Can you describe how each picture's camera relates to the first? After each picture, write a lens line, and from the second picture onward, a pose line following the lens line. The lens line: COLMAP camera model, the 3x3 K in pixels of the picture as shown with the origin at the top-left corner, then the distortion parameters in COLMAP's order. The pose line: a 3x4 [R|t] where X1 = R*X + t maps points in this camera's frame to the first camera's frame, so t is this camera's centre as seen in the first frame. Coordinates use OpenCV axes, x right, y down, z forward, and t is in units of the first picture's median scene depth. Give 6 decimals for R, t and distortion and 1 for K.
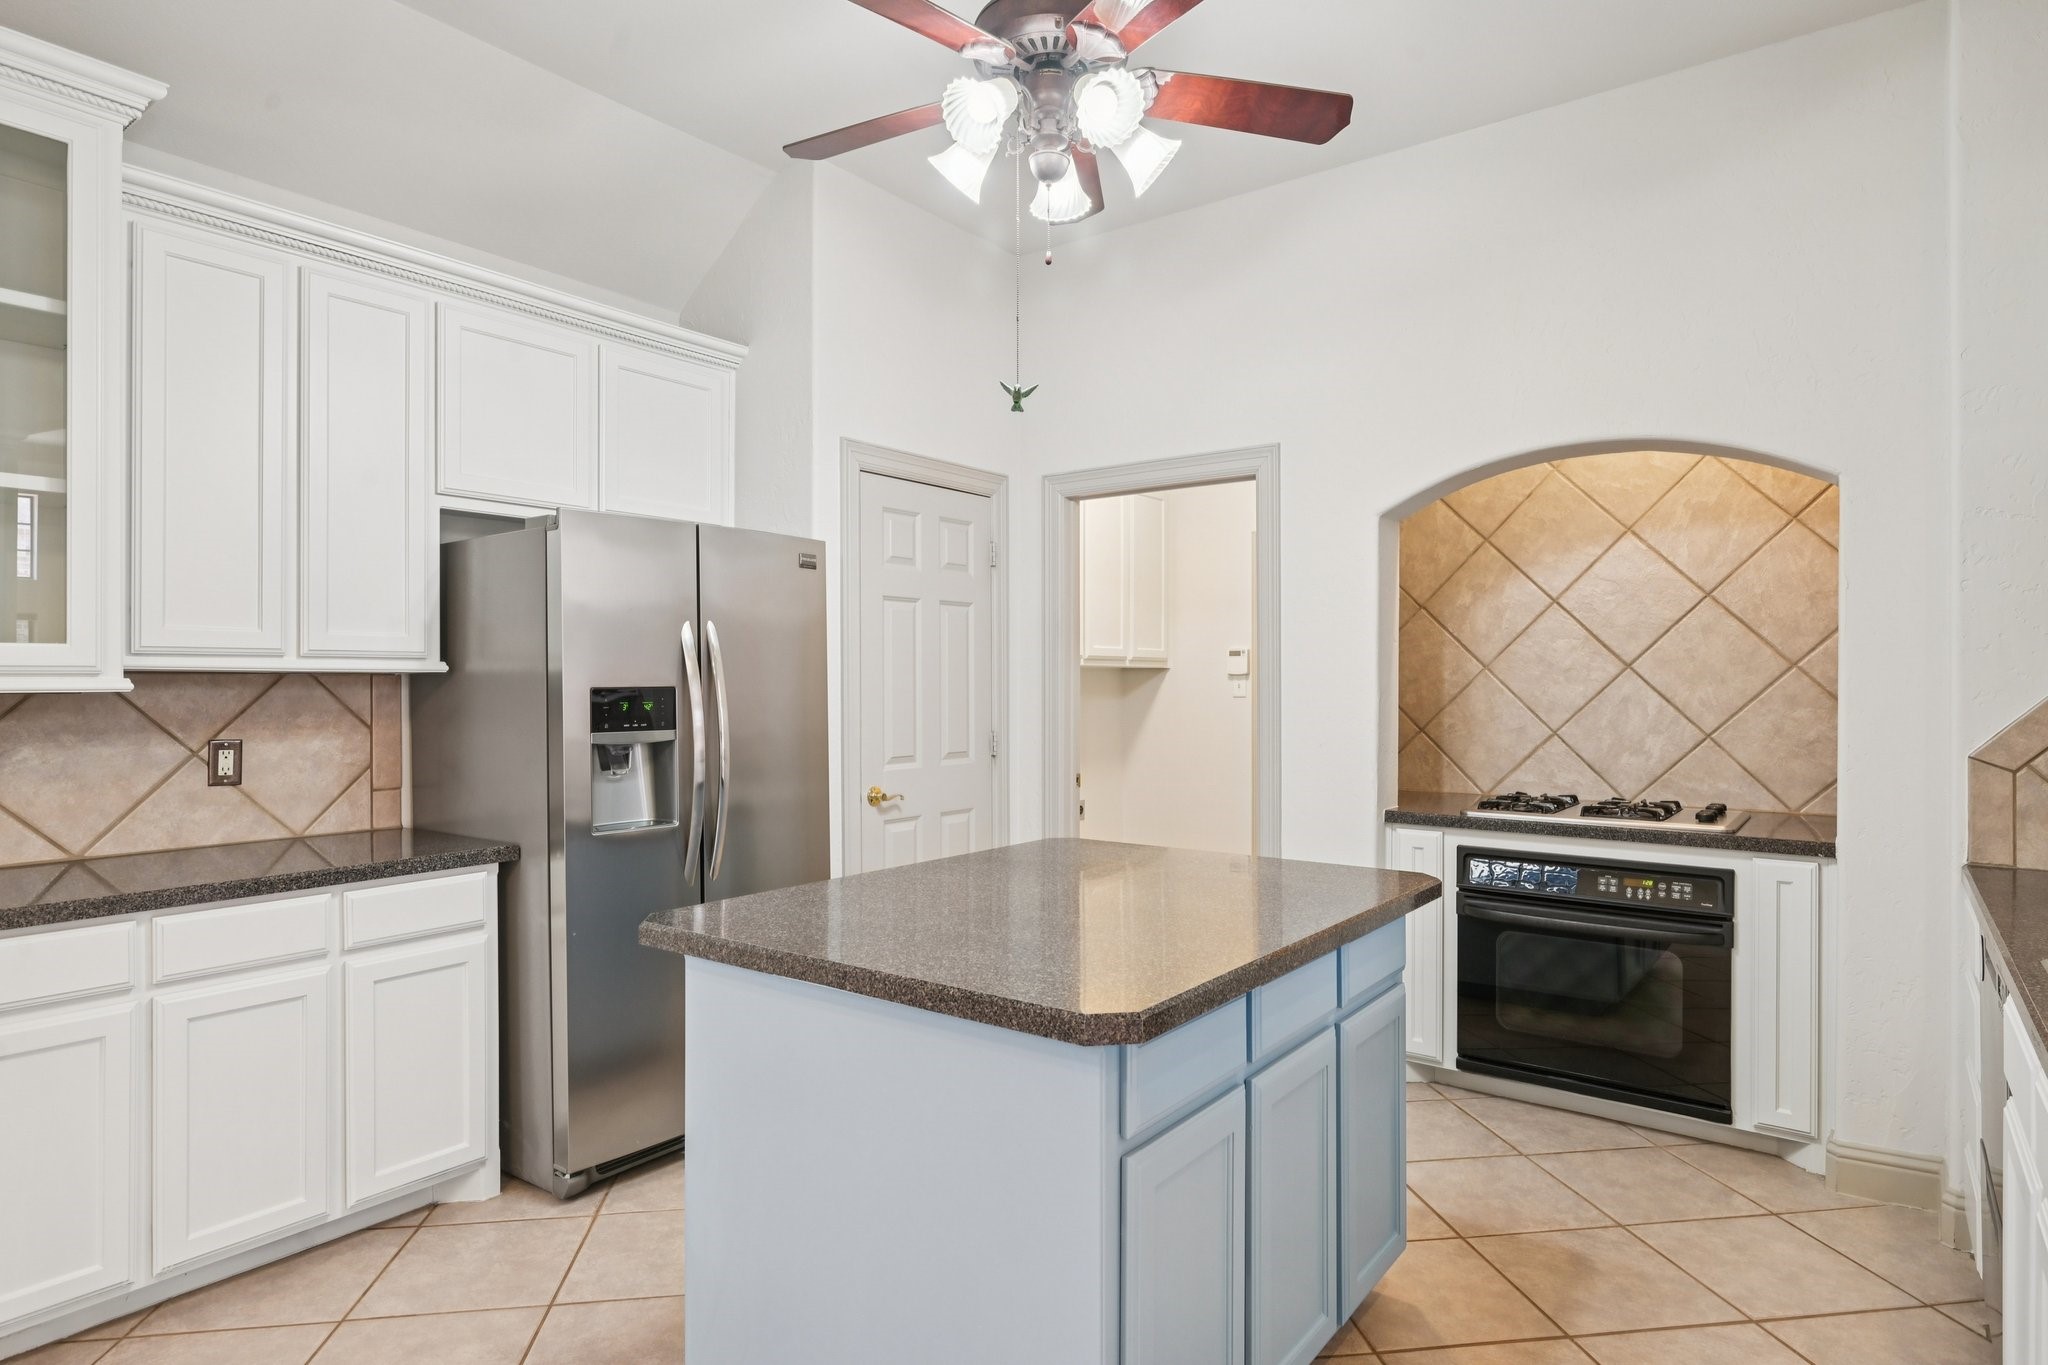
lens RADIAL K [[1119.3, 0, 1038.9], [0, 1119.3, 681.1], [0, 0, 1]] dist [0.000580, 0.001340]
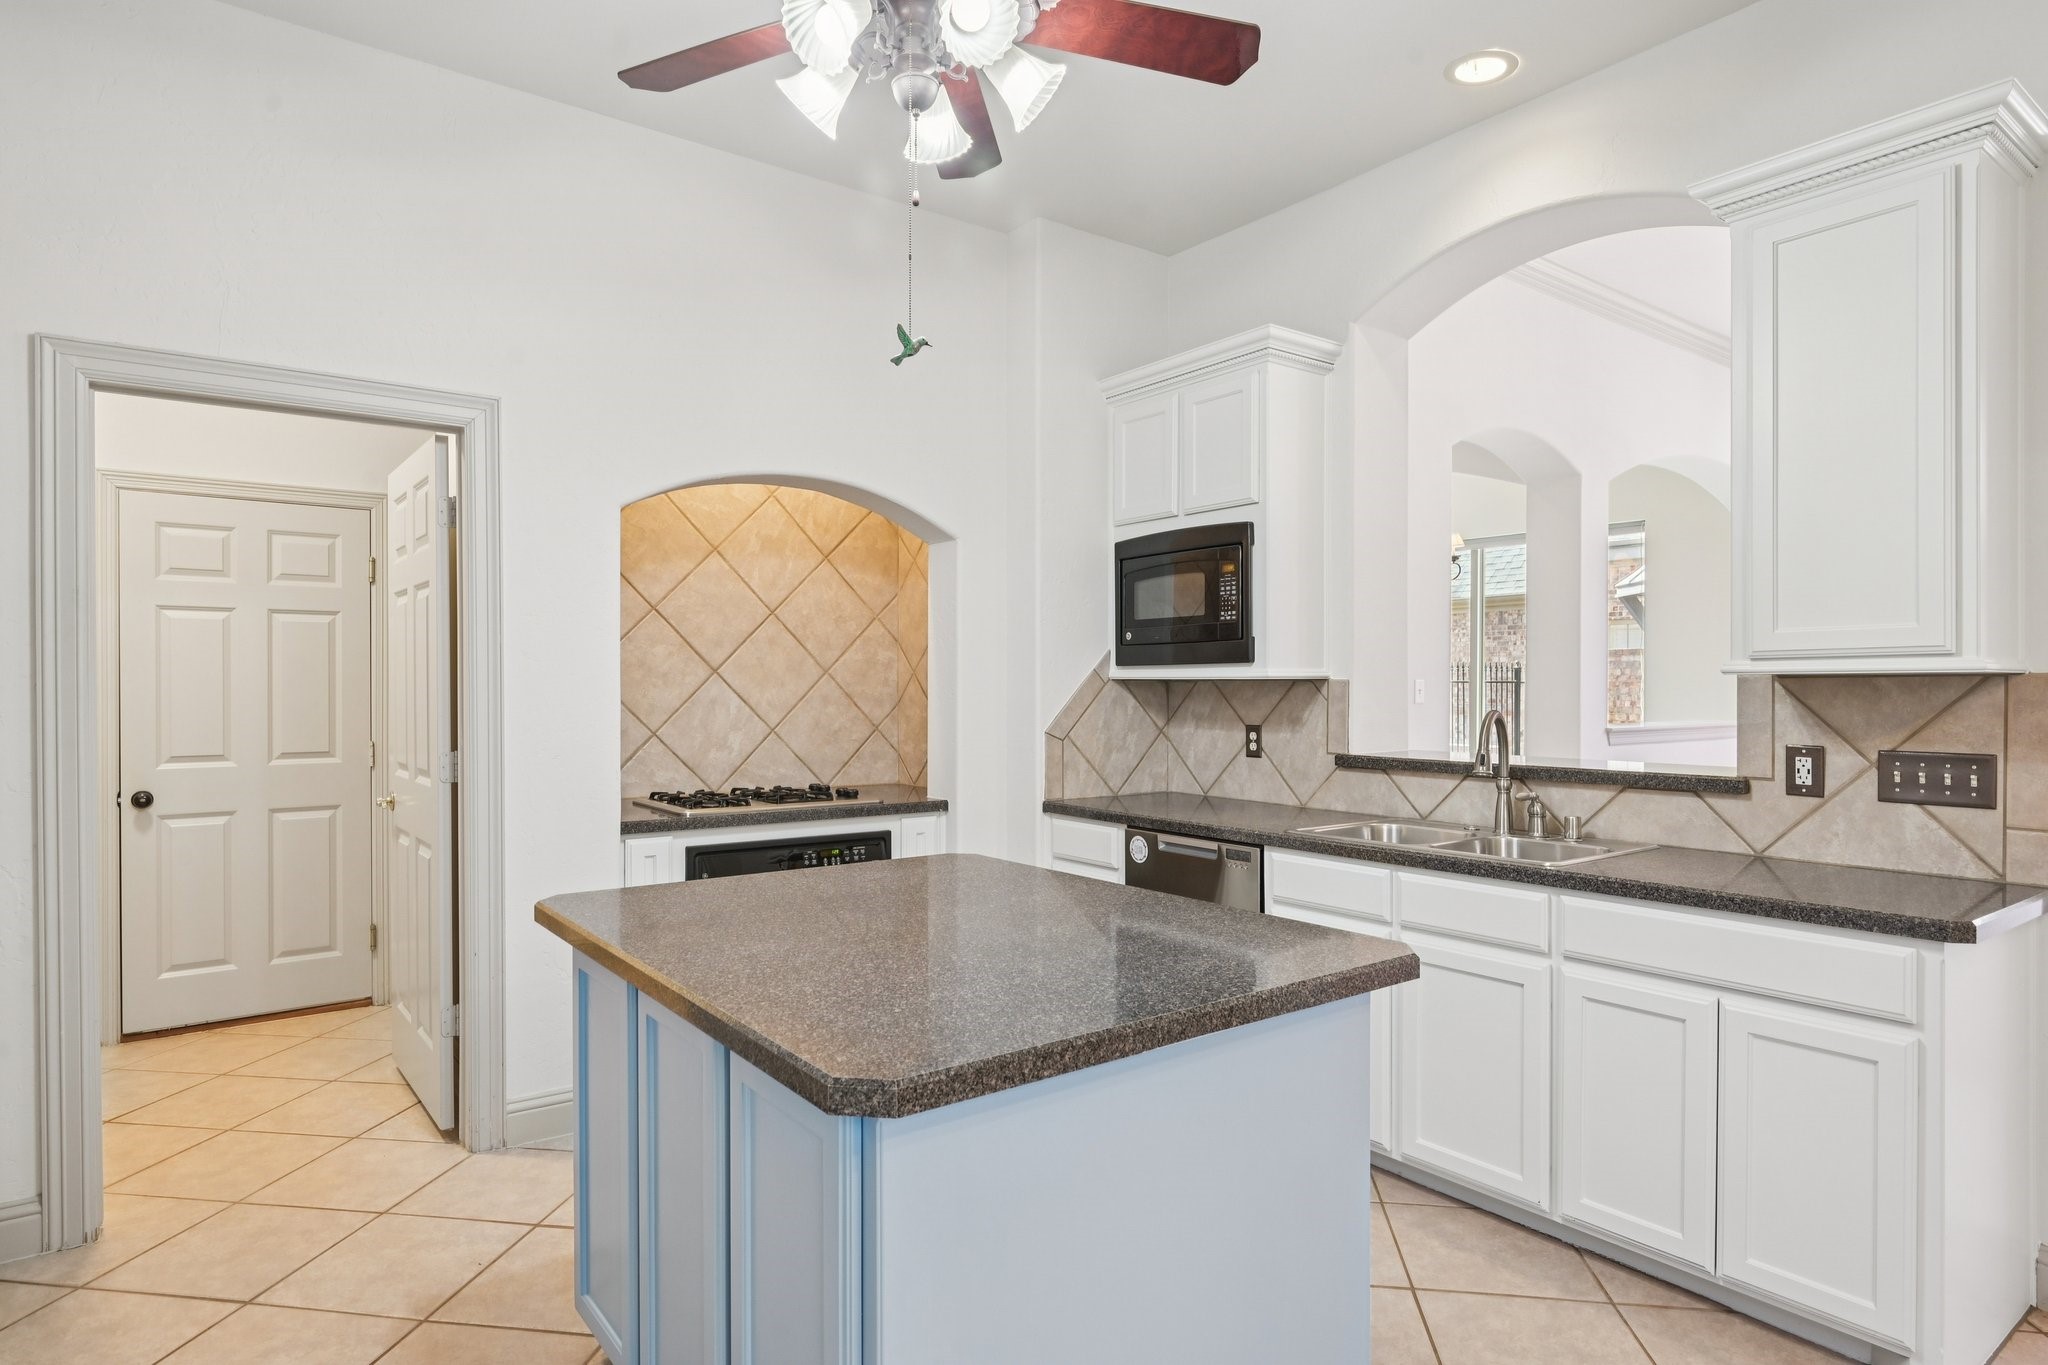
lens RADIAL K [[1119.3, 0, 1019.5], [0, 1119.3, 691.9], [0, 0, 1]] dist [0.000580, 0.001340]
pose [[0.296496, -0.005944, 0.955016, -0.596843], [0.000054, 0.999981, 0.006207, 0.000314], [-0.955034, -0.001788, 0.296490, 0.494607]]
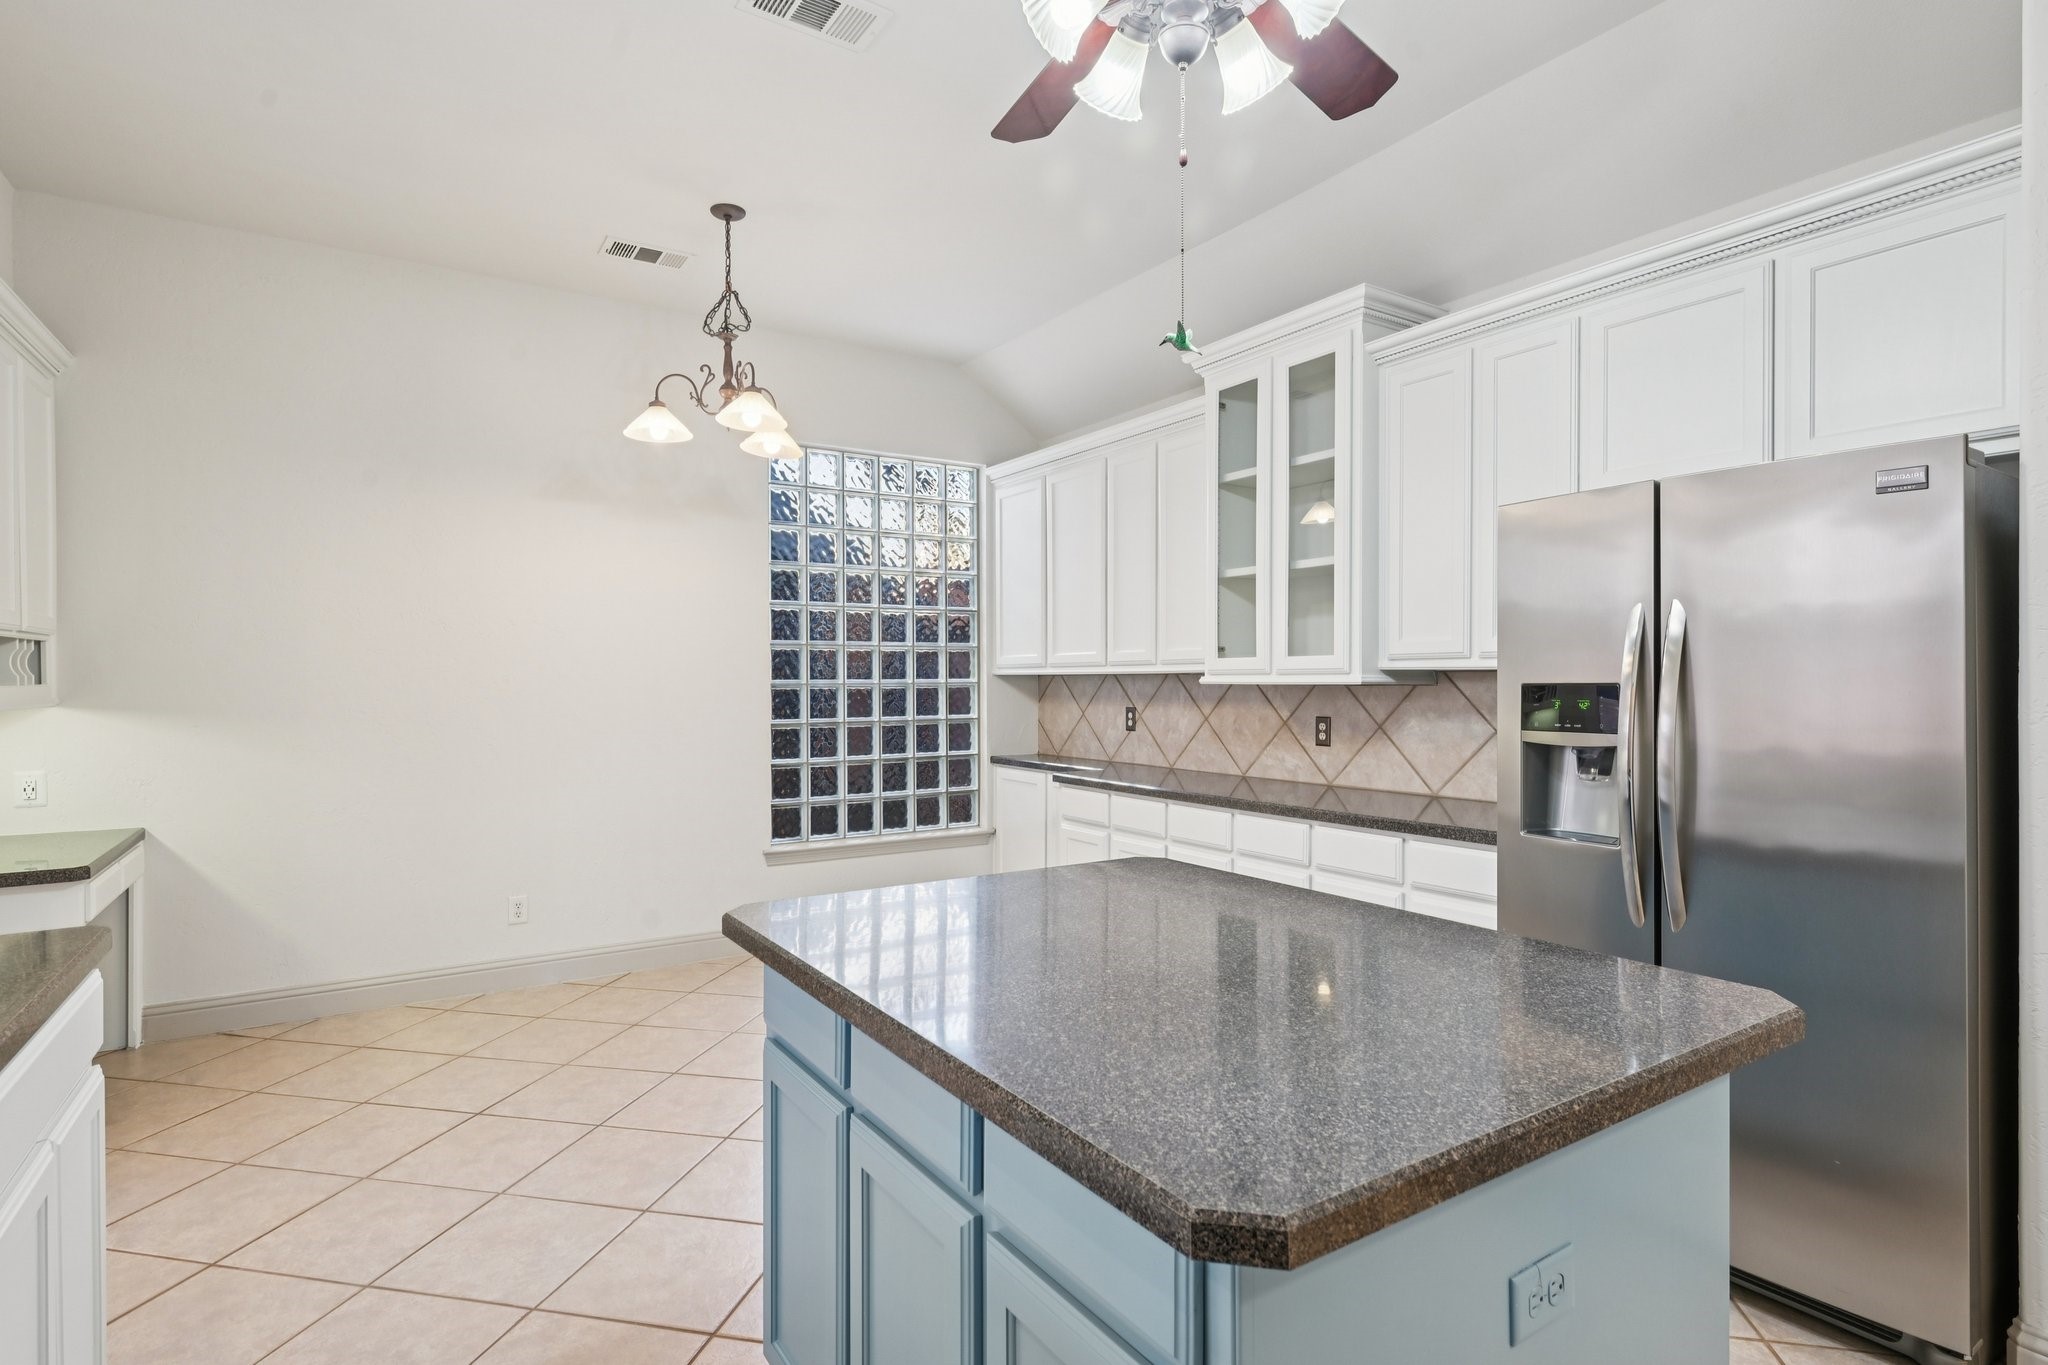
lens RADIAL K [[1039.2, 0, 1021.4], [0, 1039.2, 684.7], [0, 0, 1]] dist [-0.001166, -0.000565]
pose [[-0.361655, 0.005951, -0.932293, 0.569609], [0.002382, 0.999982, 0.005459, 0.000605], [0.932309, -0.000246, -0.361663, 0.872263]]
